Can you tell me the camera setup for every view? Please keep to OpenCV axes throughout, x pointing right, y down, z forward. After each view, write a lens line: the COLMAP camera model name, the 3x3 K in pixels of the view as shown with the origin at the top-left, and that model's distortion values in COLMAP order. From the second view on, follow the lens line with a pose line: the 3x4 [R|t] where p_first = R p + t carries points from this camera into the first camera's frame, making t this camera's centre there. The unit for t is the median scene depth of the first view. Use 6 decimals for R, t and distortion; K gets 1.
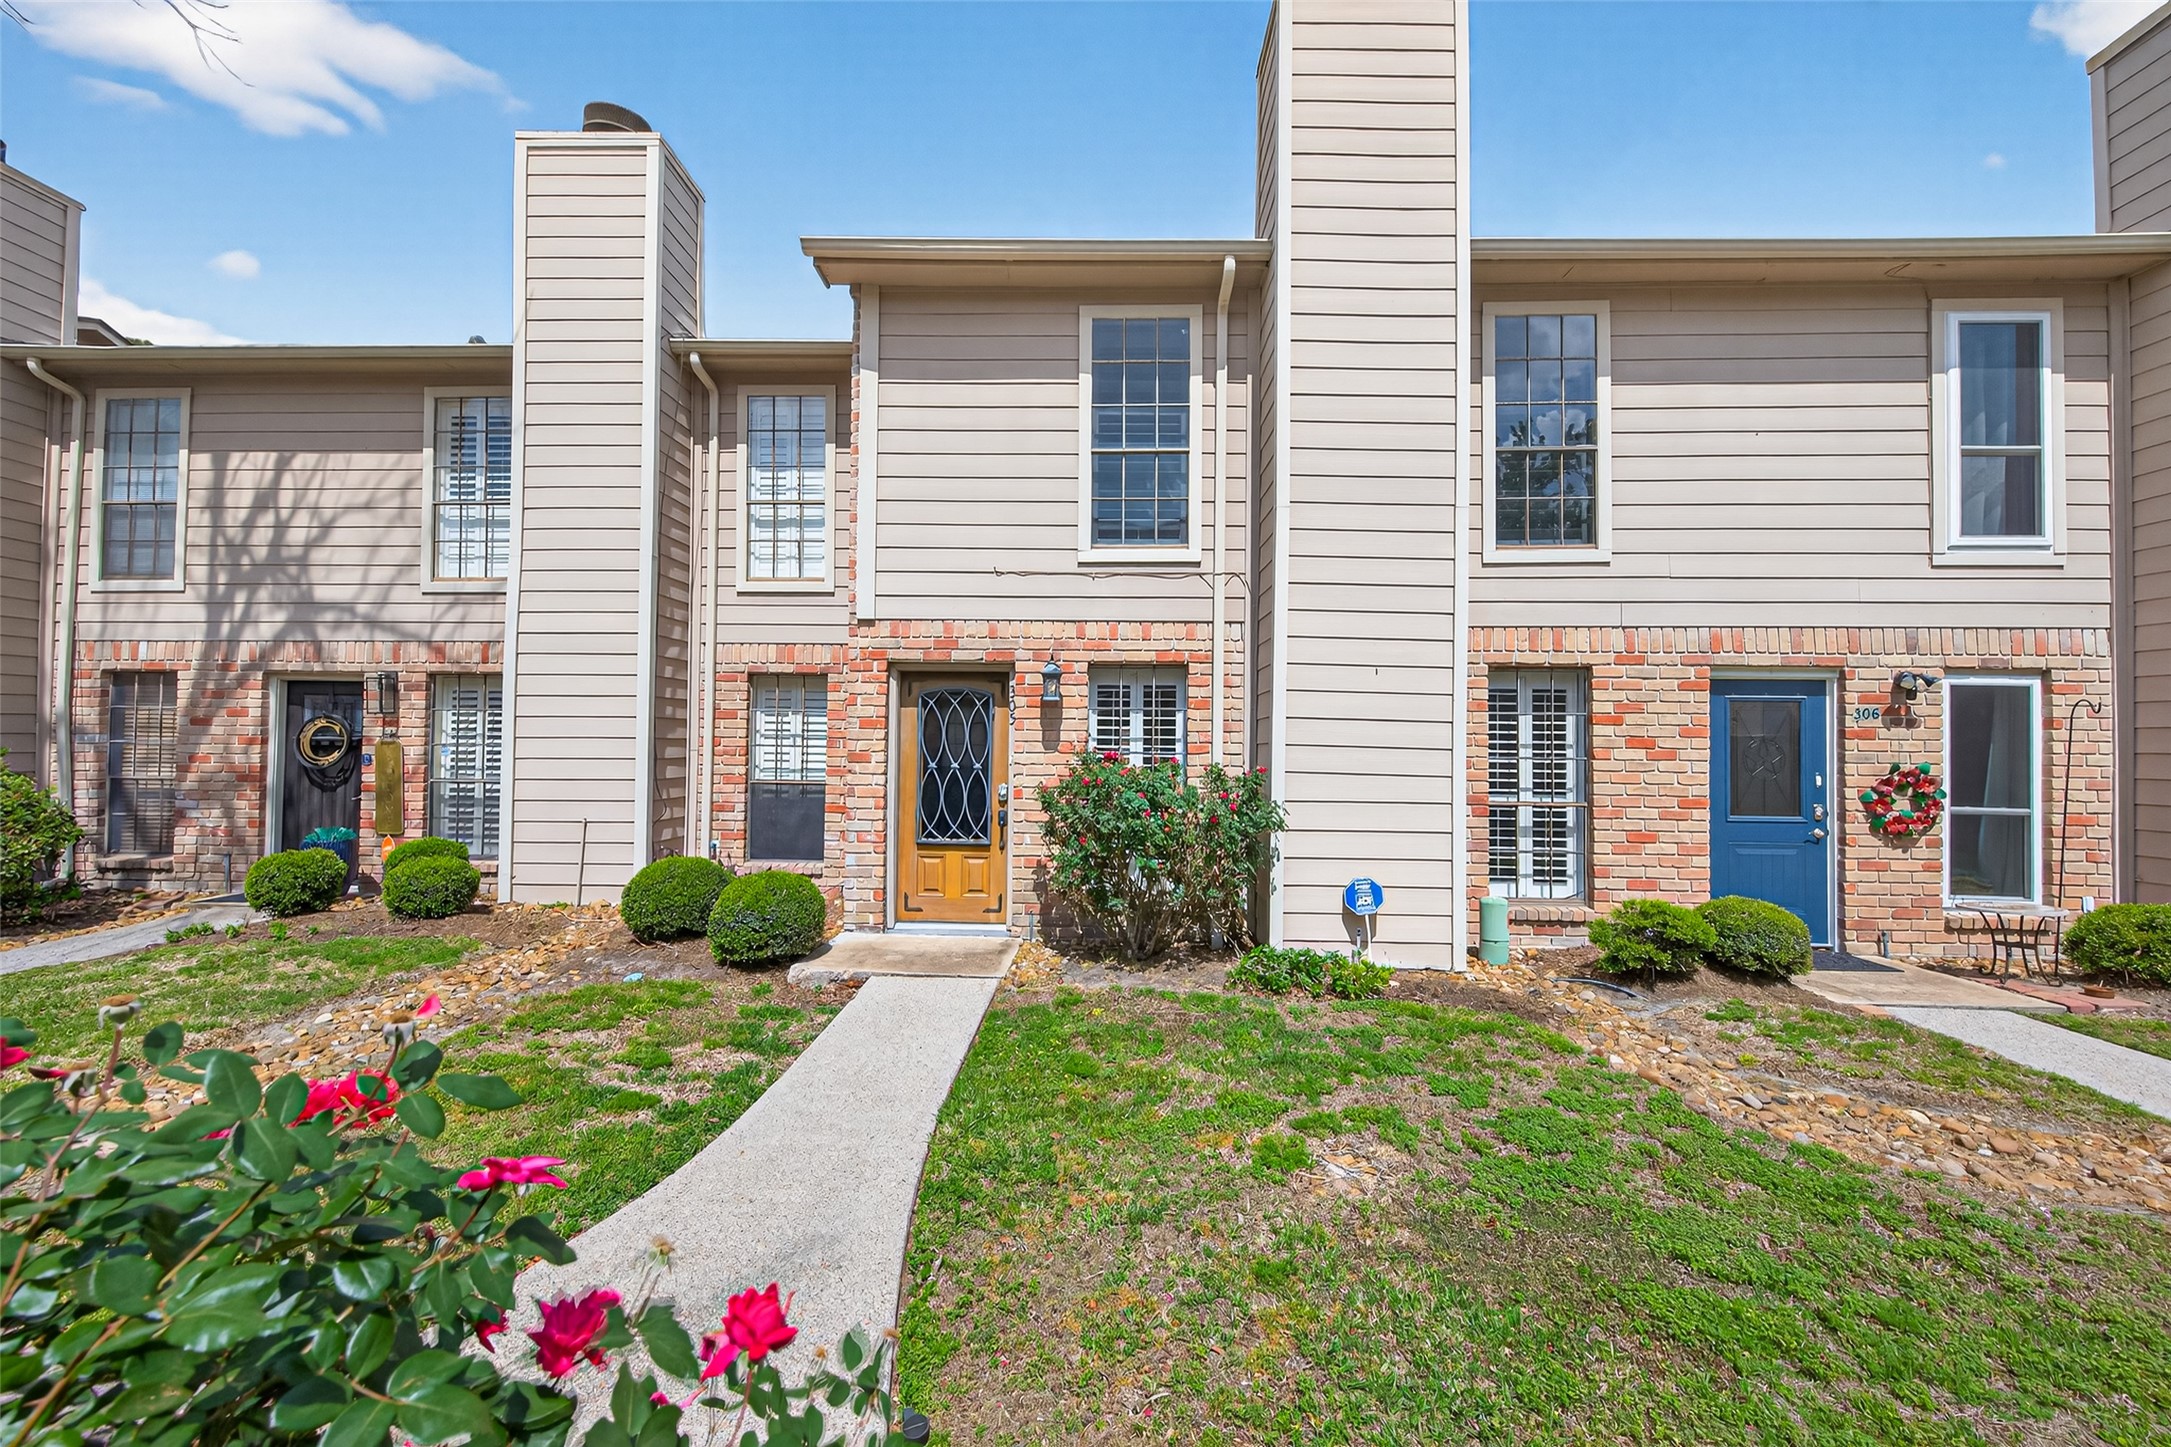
lens RADIAL K [[840.4, 0, 1089.8], [0, 840.4, 732.4], [0, 0, 1]] dist [0.008123, -0.002048]
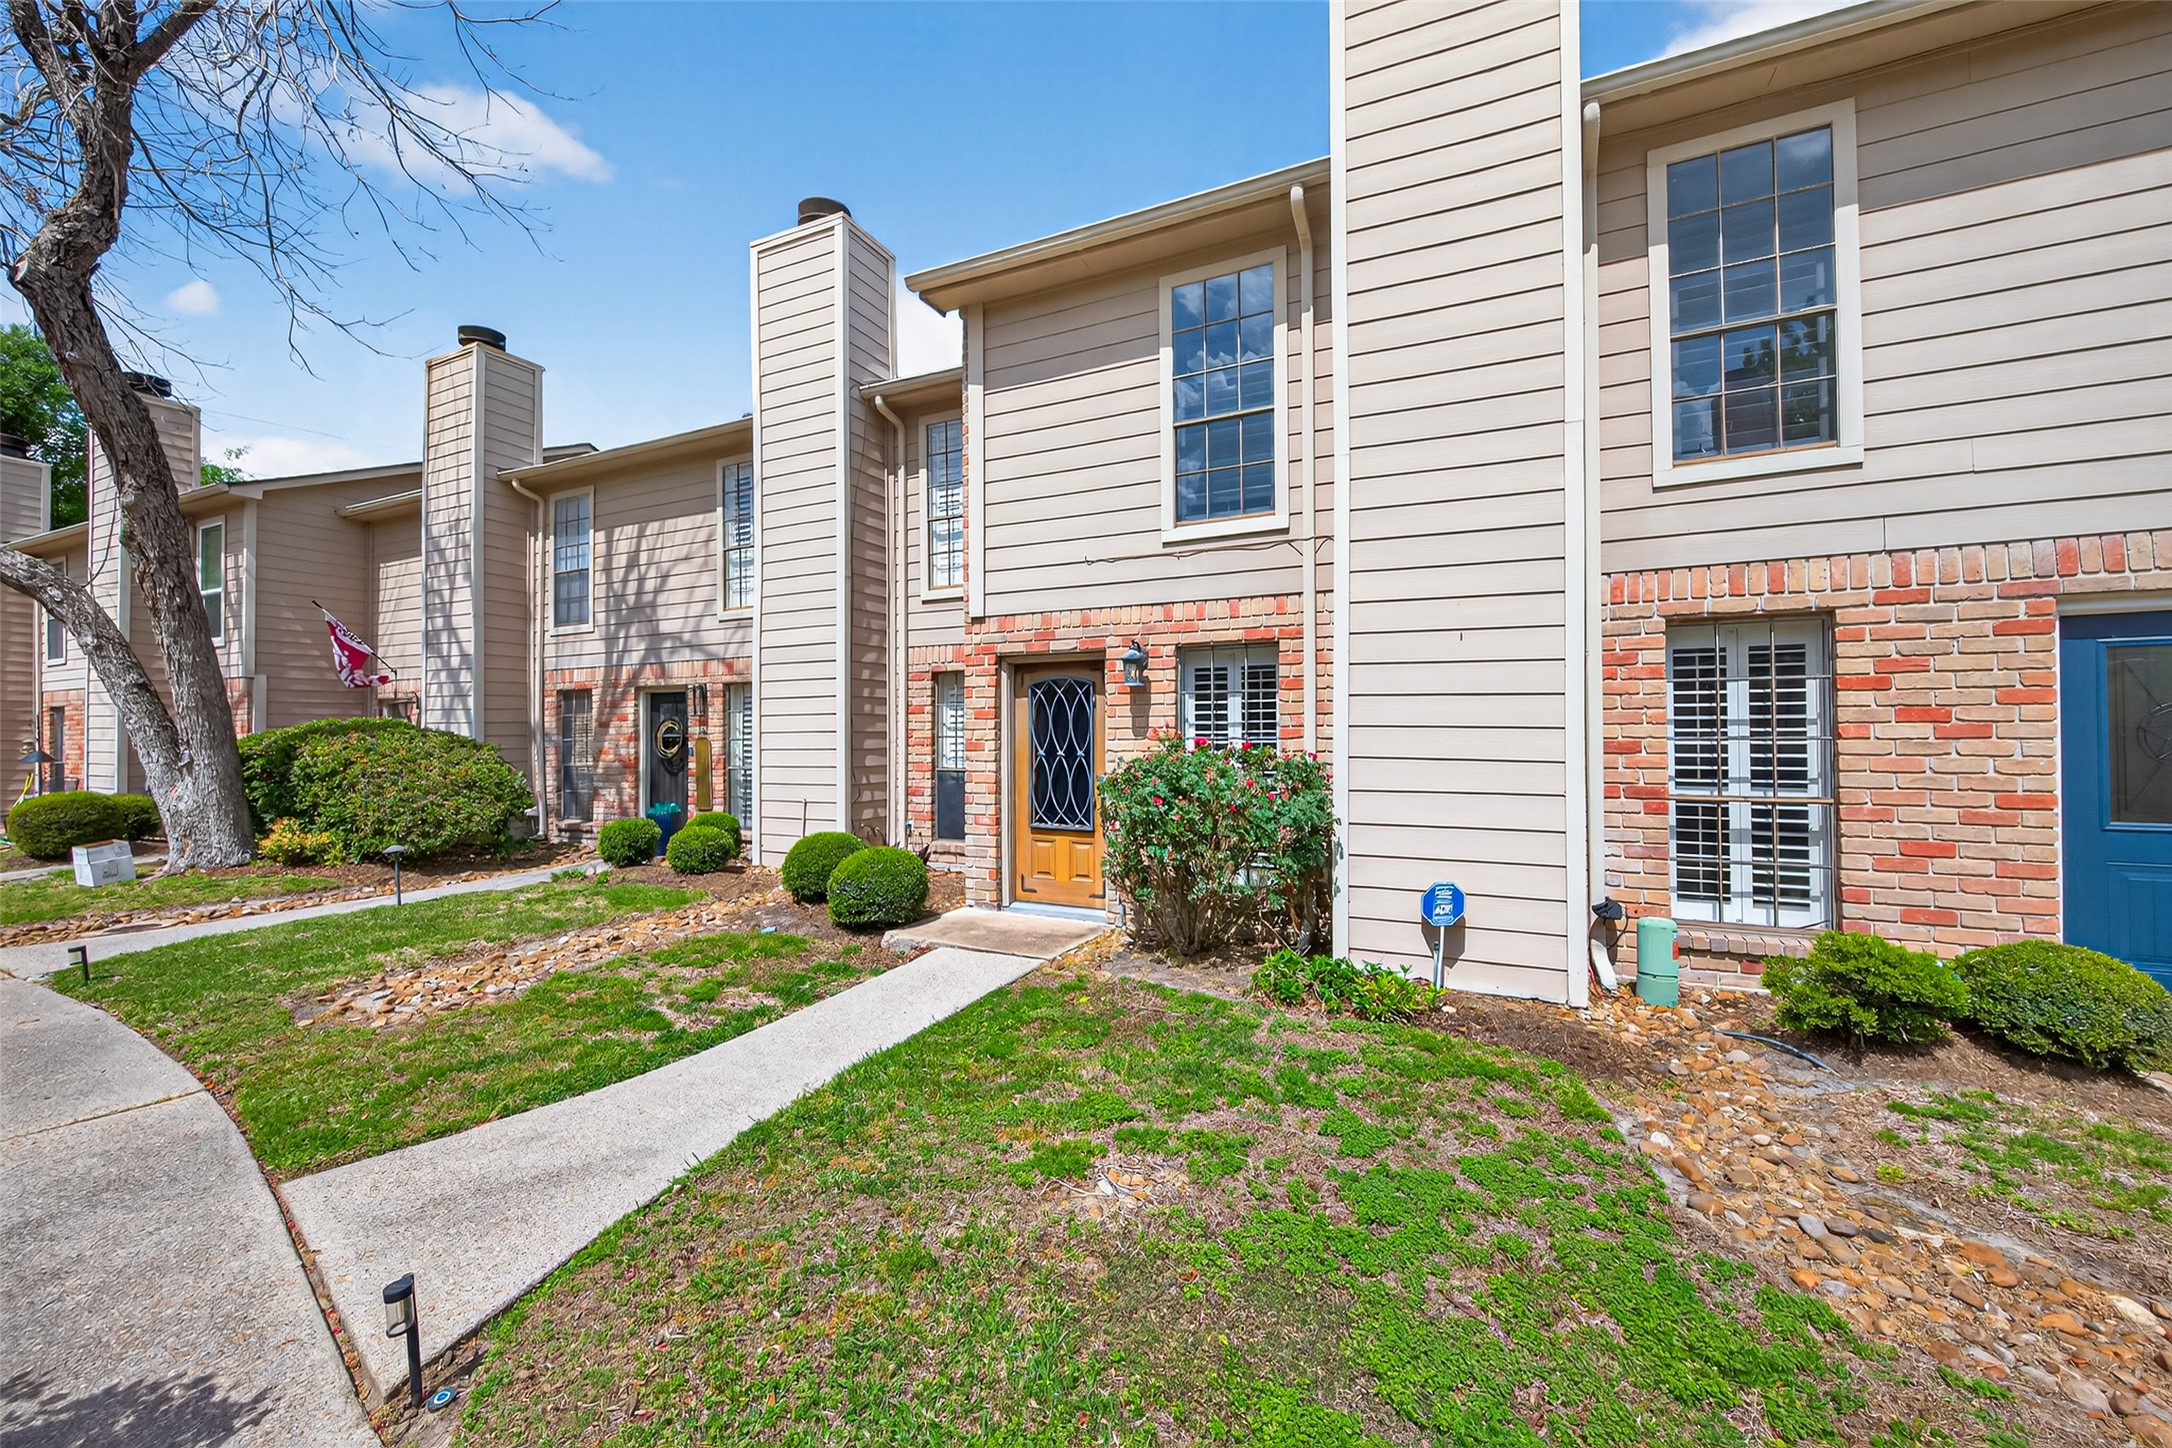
lens RADIAL K [[840.8, 0, 1083.1], [0, 840.8, 731.3], [0, 0, 1]] dist [0.008123, -0.002048]
pose [[0.913843, -0.016535, -0.405730, 0.291489], [0.019818, 0.999796, 0.003893, 0.009556], [0.405583, -0.011599, 0.913985, 0.072136]]
